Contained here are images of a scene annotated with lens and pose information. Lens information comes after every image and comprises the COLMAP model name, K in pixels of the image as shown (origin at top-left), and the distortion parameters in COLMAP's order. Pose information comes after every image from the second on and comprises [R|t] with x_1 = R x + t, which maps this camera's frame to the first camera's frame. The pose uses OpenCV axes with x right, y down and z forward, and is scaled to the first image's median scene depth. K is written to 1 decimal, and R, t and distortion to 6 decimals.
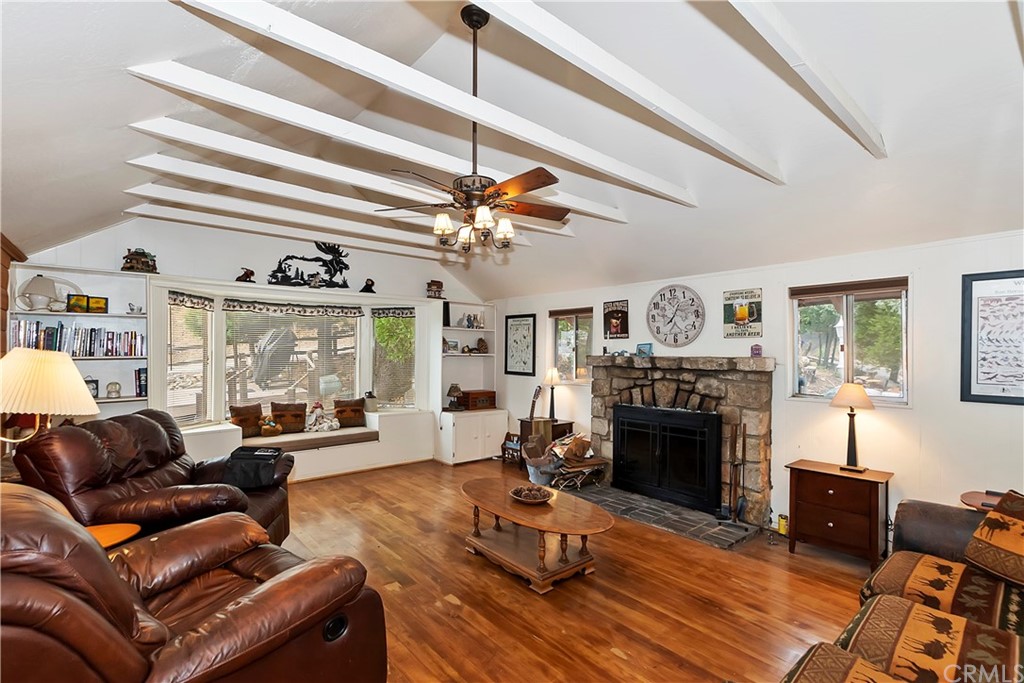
lens RADIAL K [[461.0, 0, 514.5], [0, 461.0, 363.6], [0, 0, 1]] dist [0.008272, -0.001172]
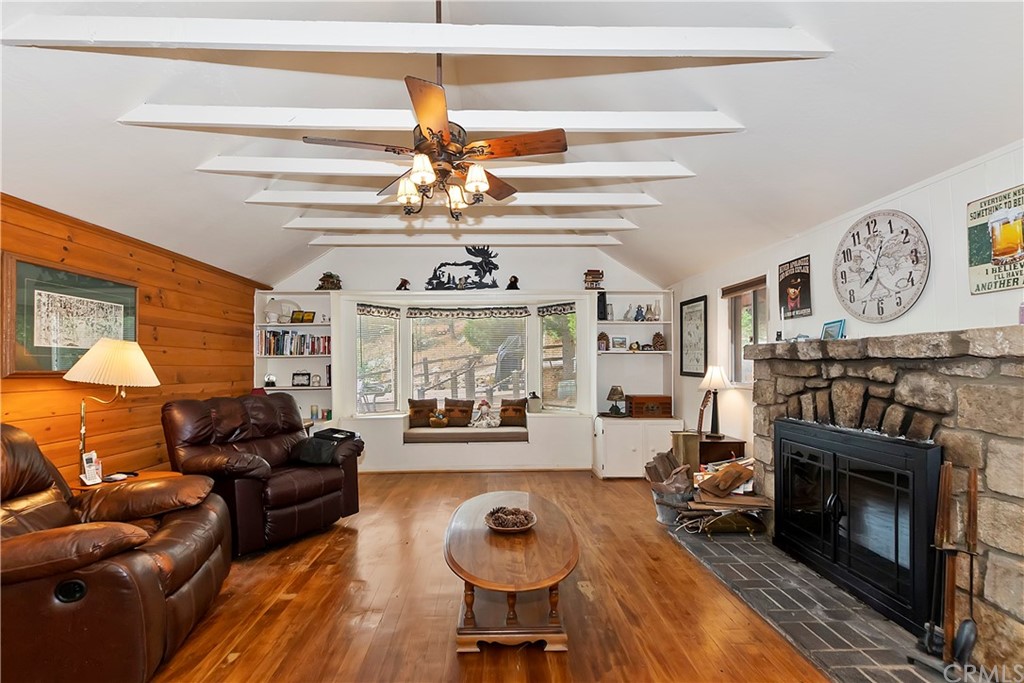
lens RADIAL K [[461.0, 0, 506.5], [0, 461.0, 368.3], [0, 0, 1]] dist [0.008272, -0.001172]
pose [[0.784248, -0.002865, -0.620441, 0.342017], [-0.004773, 0.999932, -0.010650, 0.029254], [0.620429, 0.011313, 0.784181, 0.270028]]
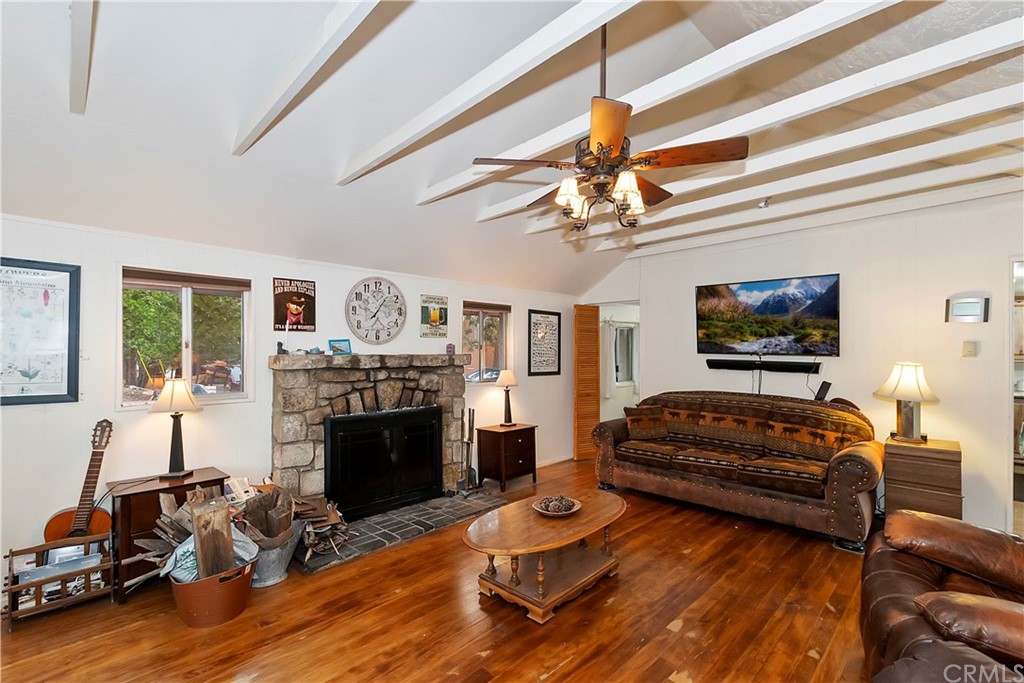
lens RADIAL K [[453.1, 0, 502.7], [0, 453.1, 354.5], [0, 0, 1]] dist [0.005136, -0.001993]
pose [[-0.057950, -0.018228, 0.998153, -0.579445], [0.015206, 0.999701, 0.019139, -0.028773], [-0.998204, 0.016287, -0.057655, 0.800977]]
